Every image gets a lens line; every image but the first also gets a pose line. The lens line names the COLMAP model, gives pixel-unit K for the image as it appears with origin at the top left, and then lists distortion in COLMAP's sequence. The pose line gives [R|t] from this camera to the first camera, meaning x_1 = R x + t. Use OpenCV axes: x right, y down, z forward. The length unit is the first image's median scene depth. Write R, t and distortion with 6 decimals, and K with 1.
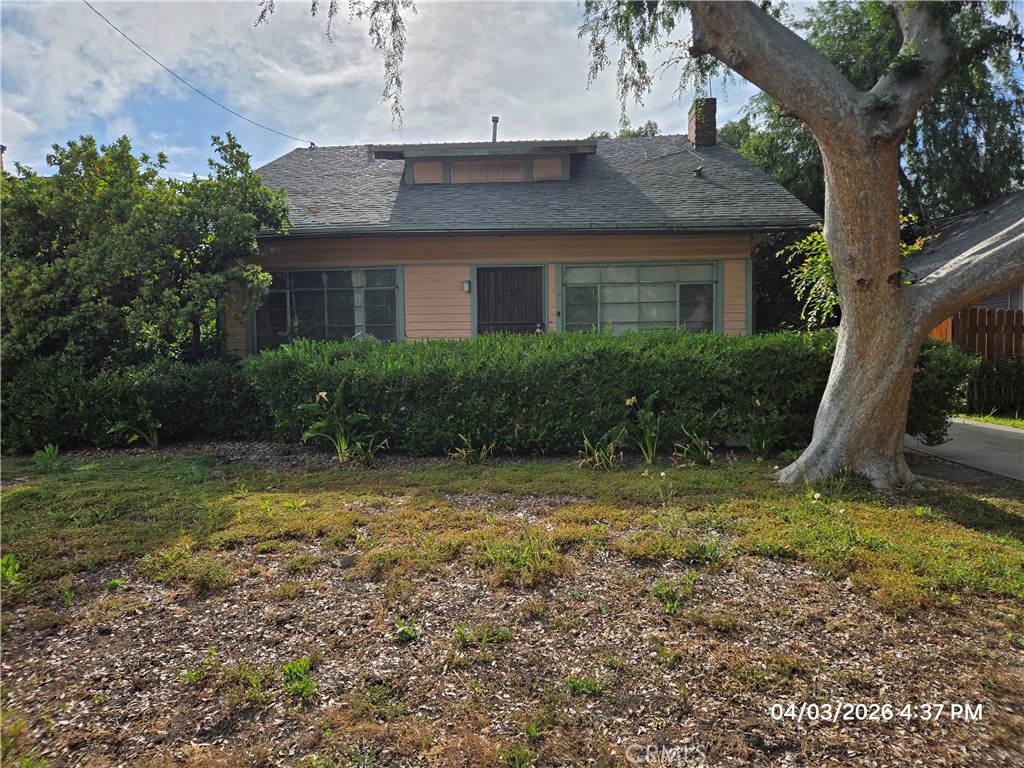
lens RADIAL K [[699.9, 0, 503.4], [0, 699.9, 386.3], [0, 0, 1]] dist [0.073989, -0.055661]
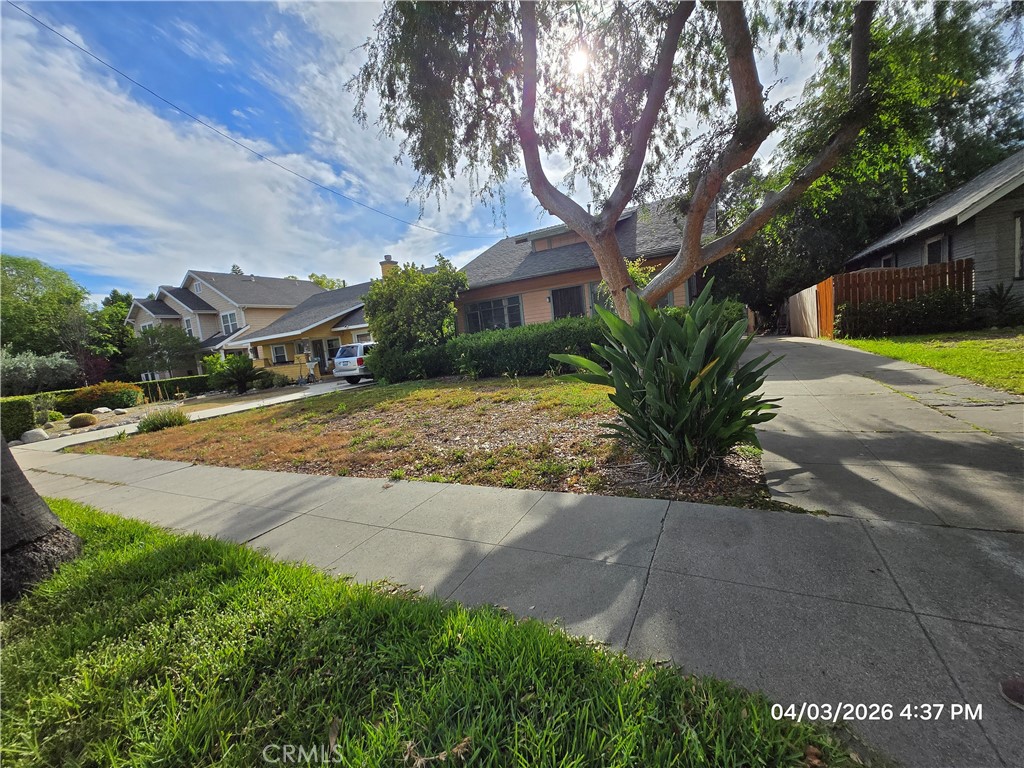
lens RADIAL K [[405.0, 0, 516.0], [0, 405.0, 382.3], [0, 0, 1]] dist [0.000764, -0.000483]
pose [[0.910930, -0.044474, -0.410156, 0.362479], [0.079571, 0.994446, 0.068893, 0.017482], [0.404814, -0.095393, 0.909410, -0.203959]]
